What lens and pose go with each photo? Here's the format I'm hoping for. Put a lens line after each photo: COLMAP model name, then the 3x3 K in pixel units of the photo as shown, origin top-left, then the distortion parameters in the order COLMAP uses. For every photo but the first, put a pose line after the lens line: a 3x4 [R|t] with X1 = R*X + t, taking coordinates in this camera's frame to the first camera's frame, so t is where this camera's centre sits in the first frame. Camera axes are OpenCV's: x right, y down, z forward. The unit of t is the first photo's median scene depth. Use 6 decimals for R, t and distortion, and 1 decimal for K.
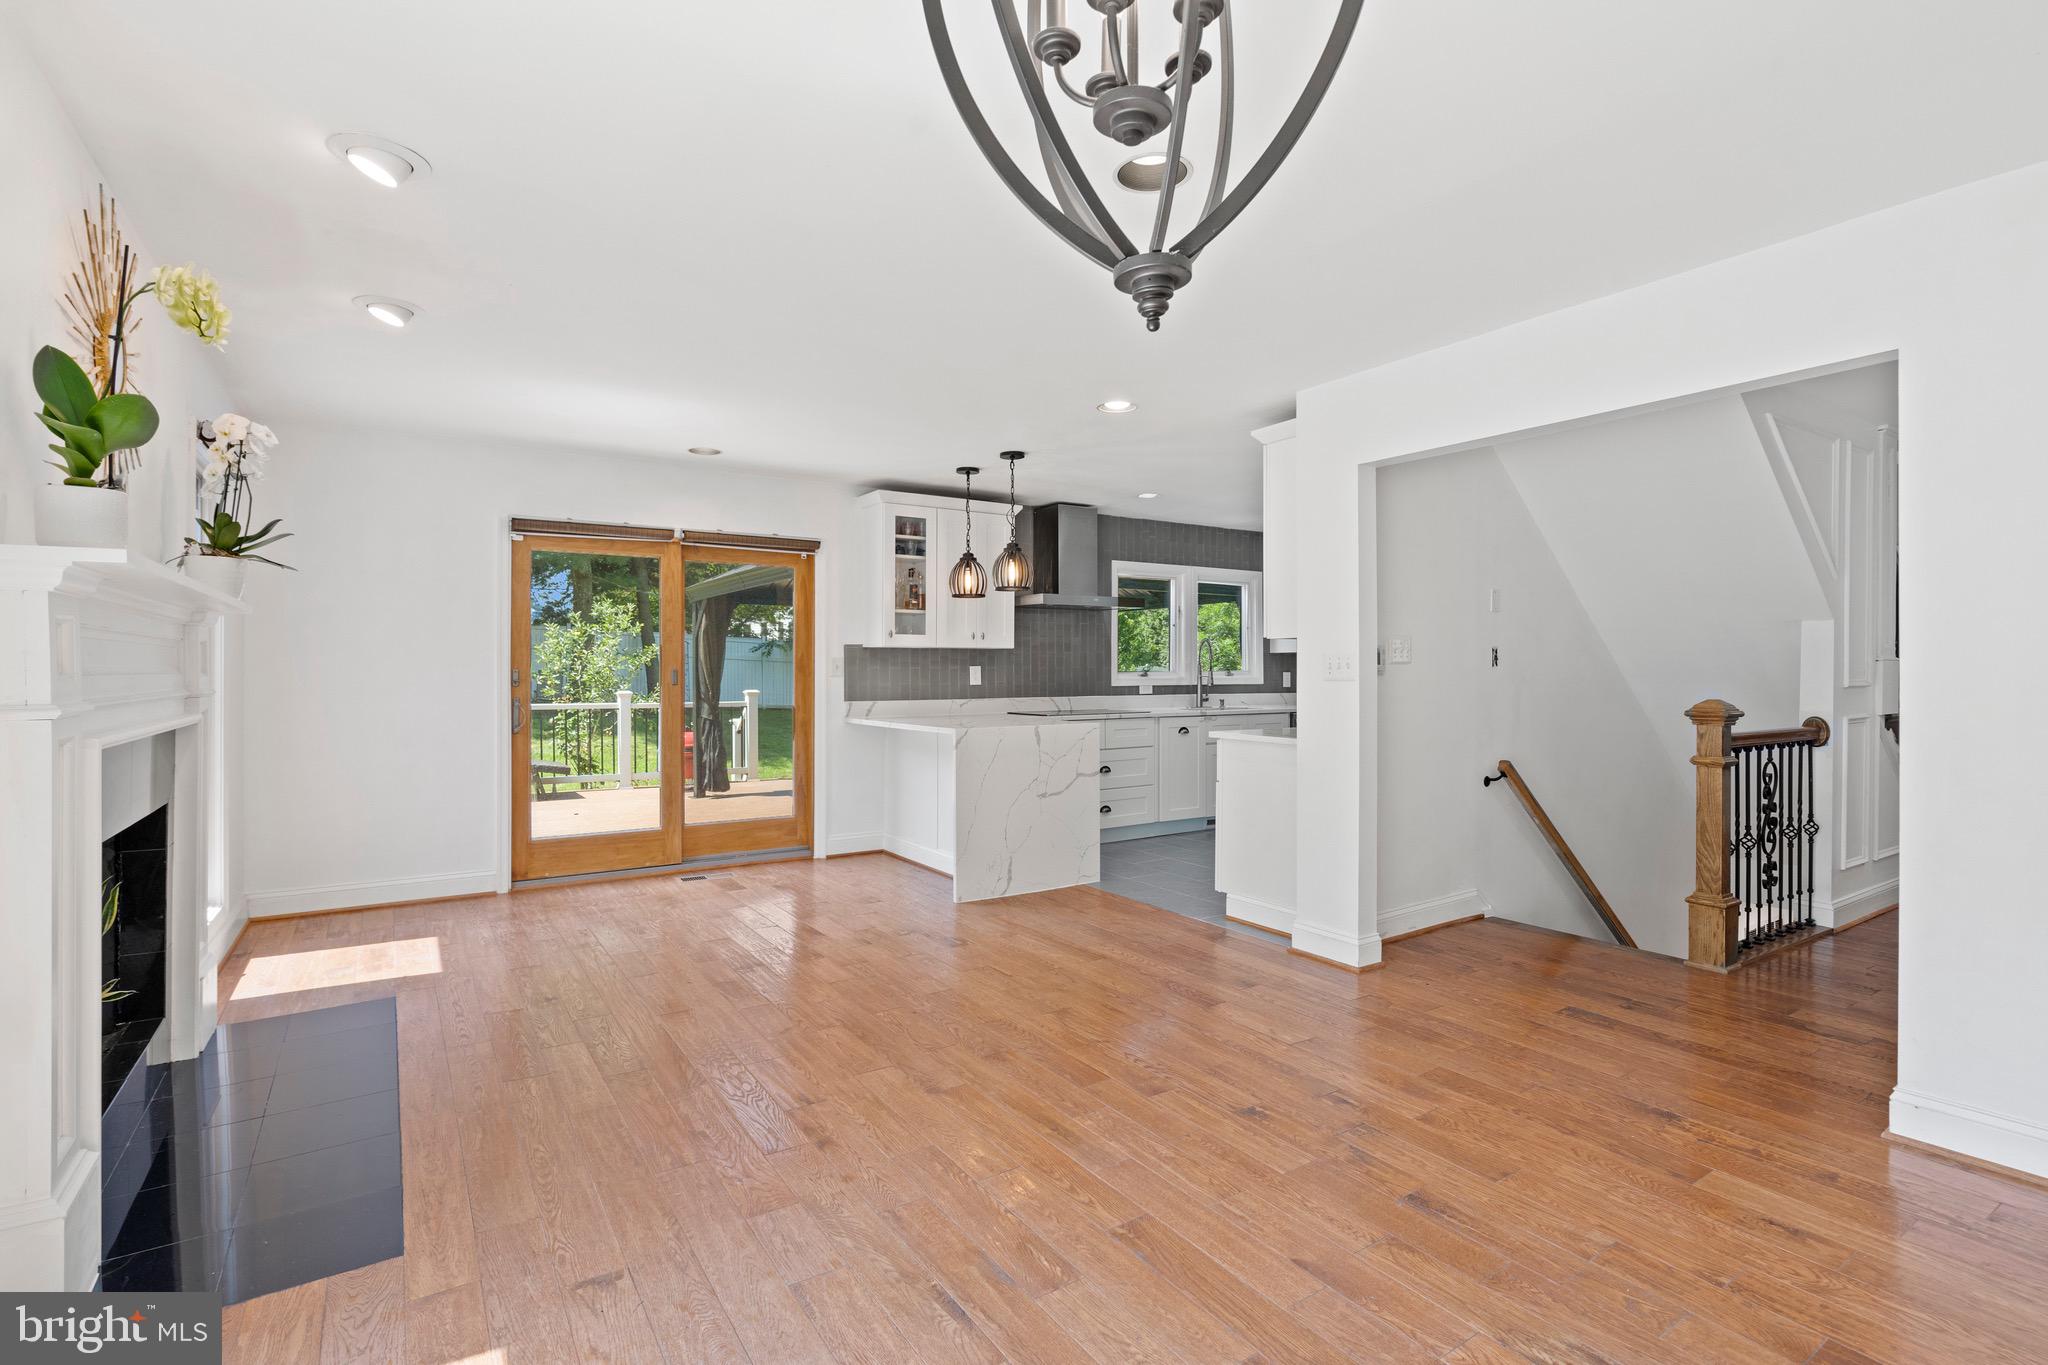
lens RADIAL K [[956.8, 0, 1024.0], [0, 956.8, 682.5], [0, 0, 1]] dist [0.001965, 0.000203]
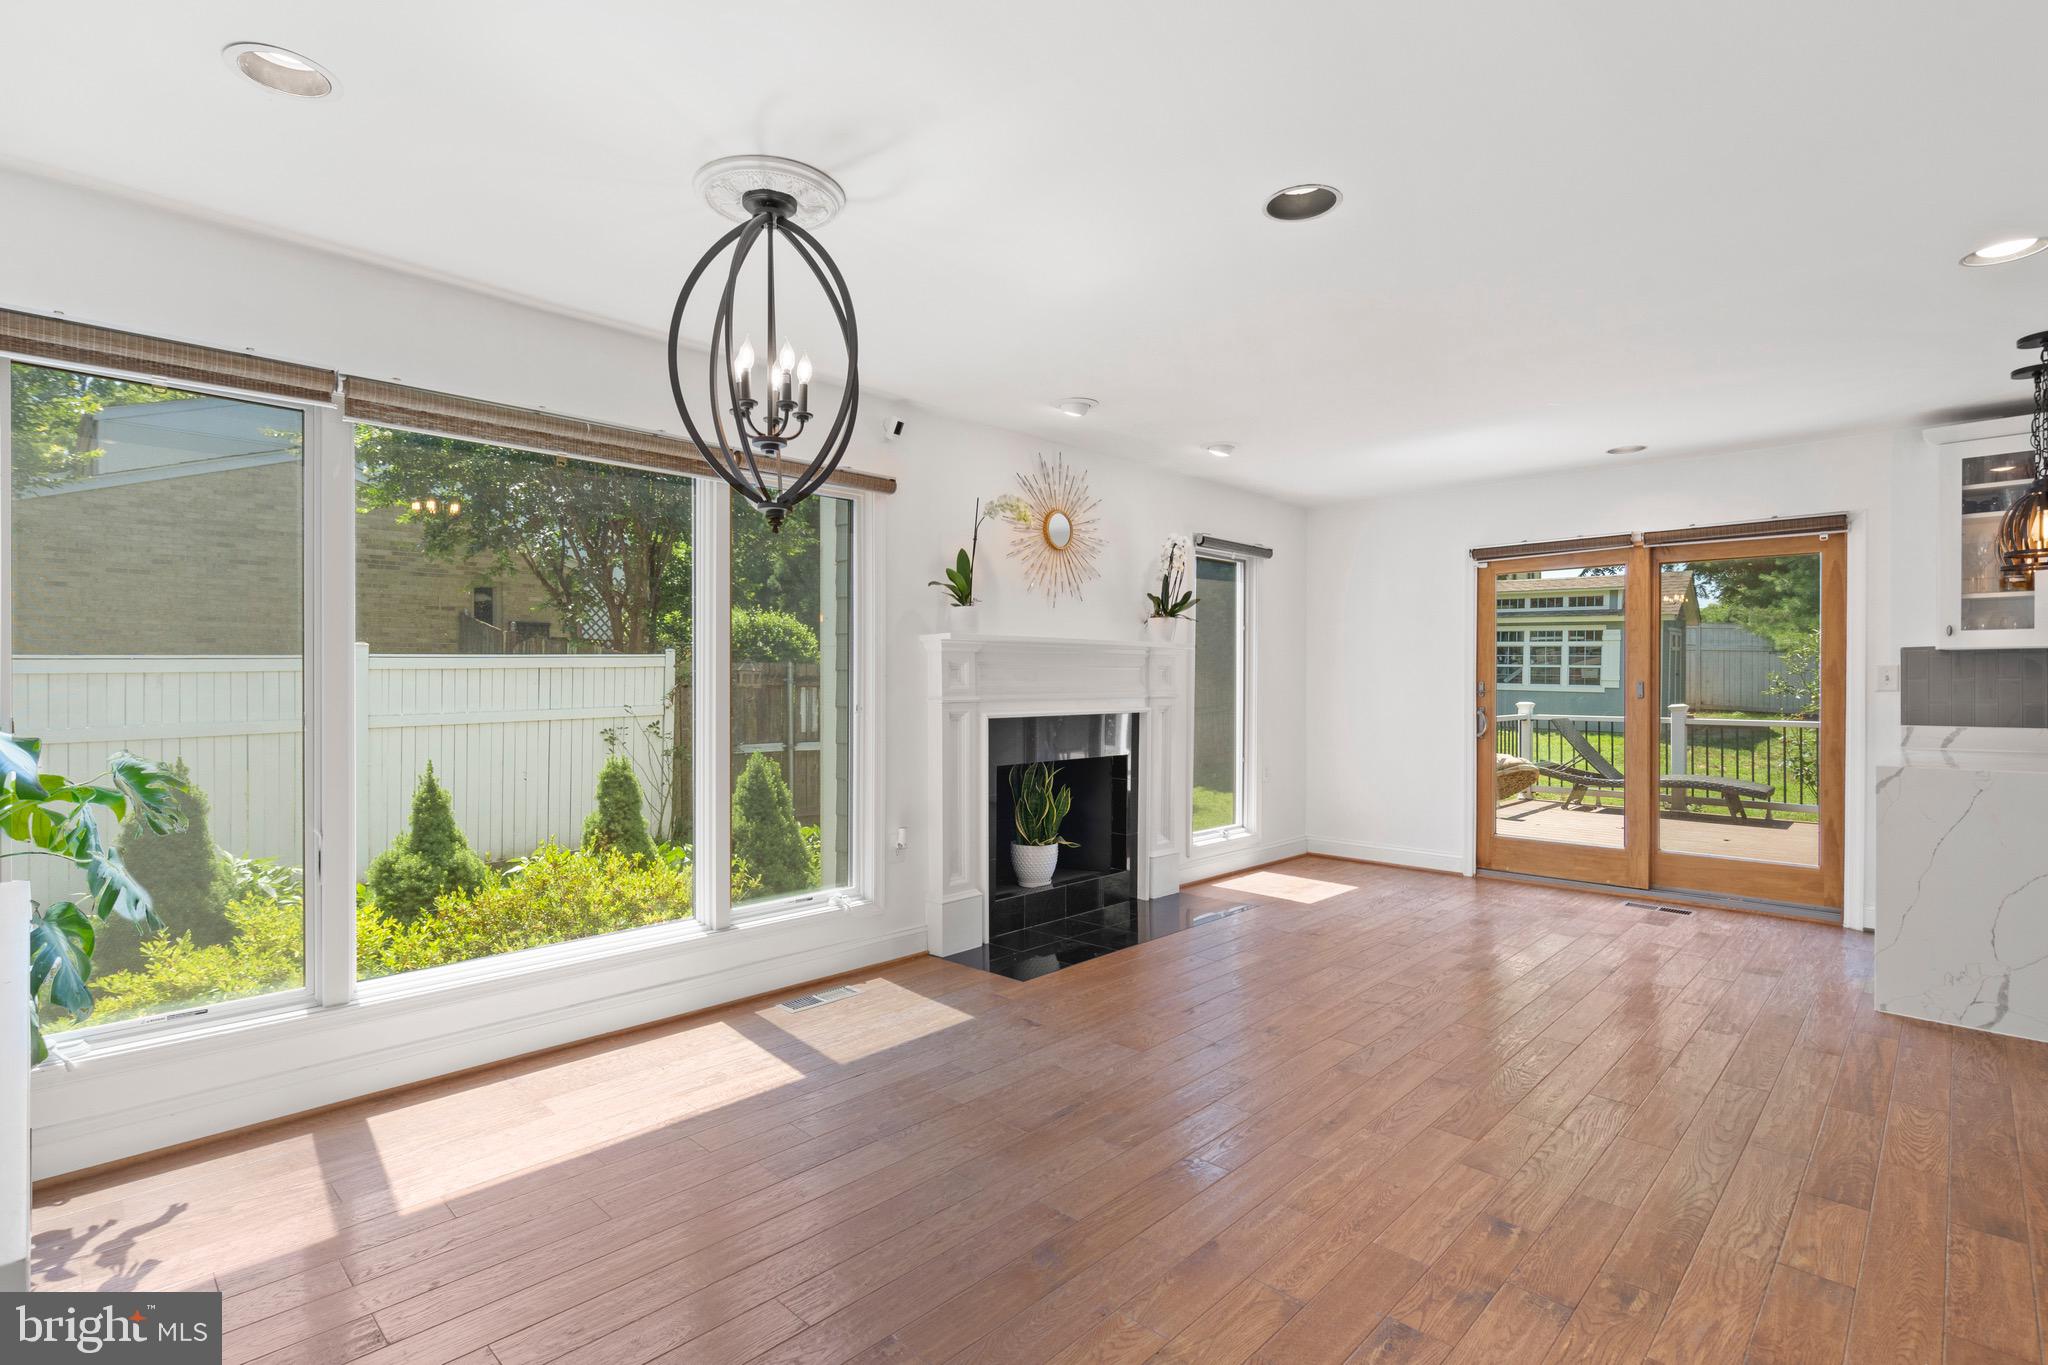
lens RADIAL K [[981.3, 0, 1001.4], [0, 981.3, 684.5], [0, 0, 1]] dist [-0.000148, 0.000377]
pose [[0.198406, 0.001694, -0.980118, 0.500514], [-0.012389, 0.999923, -0.000780, -0.002364], [0.980042, 0.012298, 0.198412, 0.213224]]
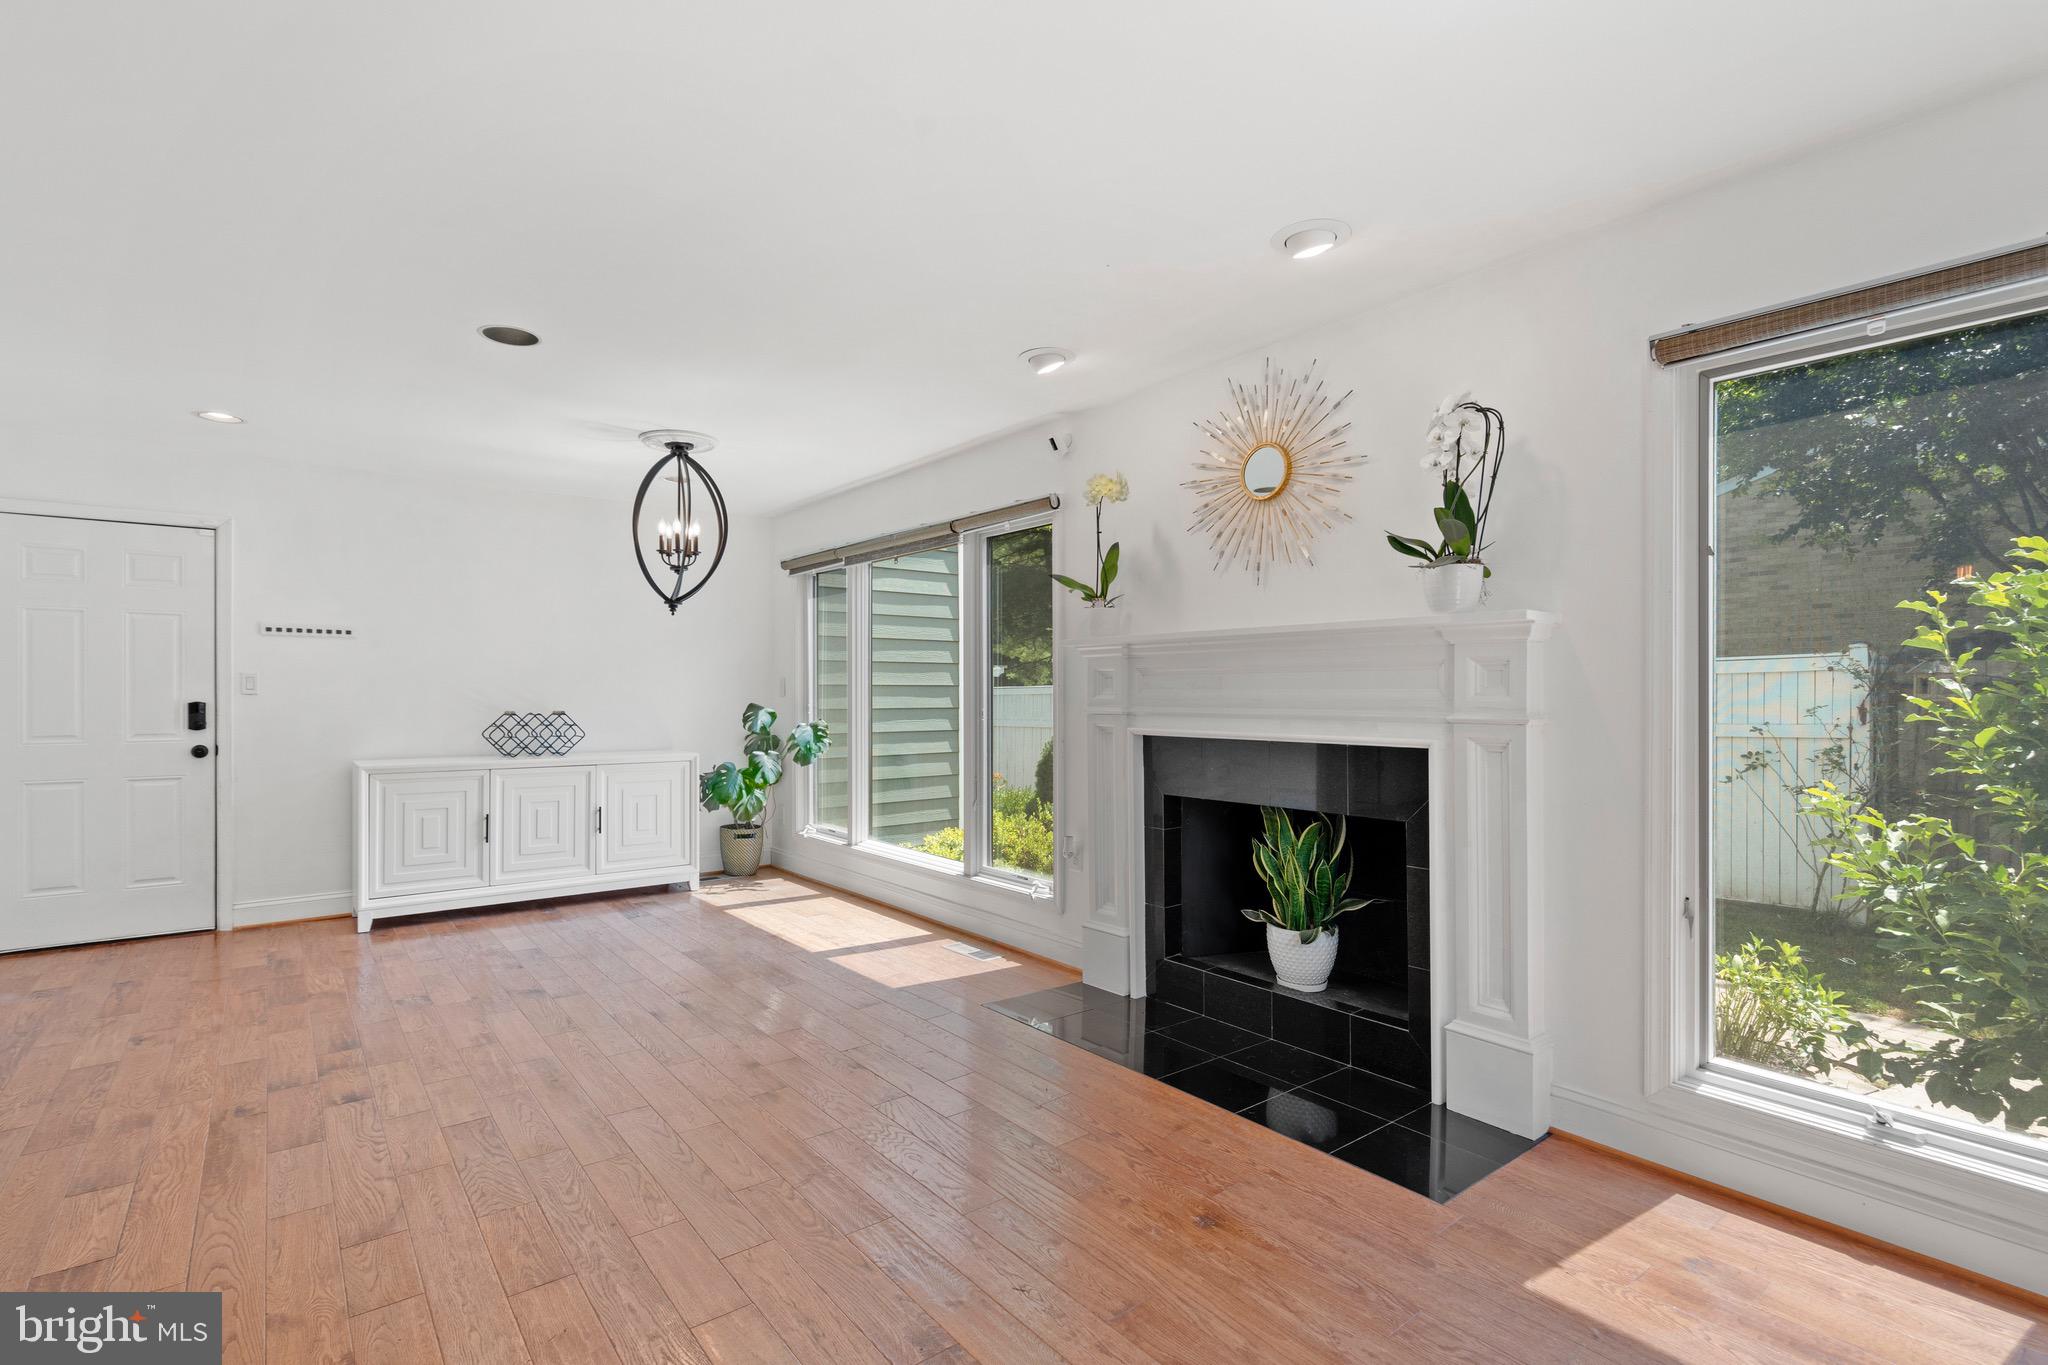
lens RADIAL K [[947.2, 0, 1015.4], [0, 947.2, 693.8], [0, 0, 1]] dist [-0.000927, 0.000315]
pose [[-0.997374, -0.000598, -0.072416, -0.223378], [-0.001663, 0.999891, 0.014639, -0.014358], [0.072400, 0.014721, -0.997267, 1.092998]]
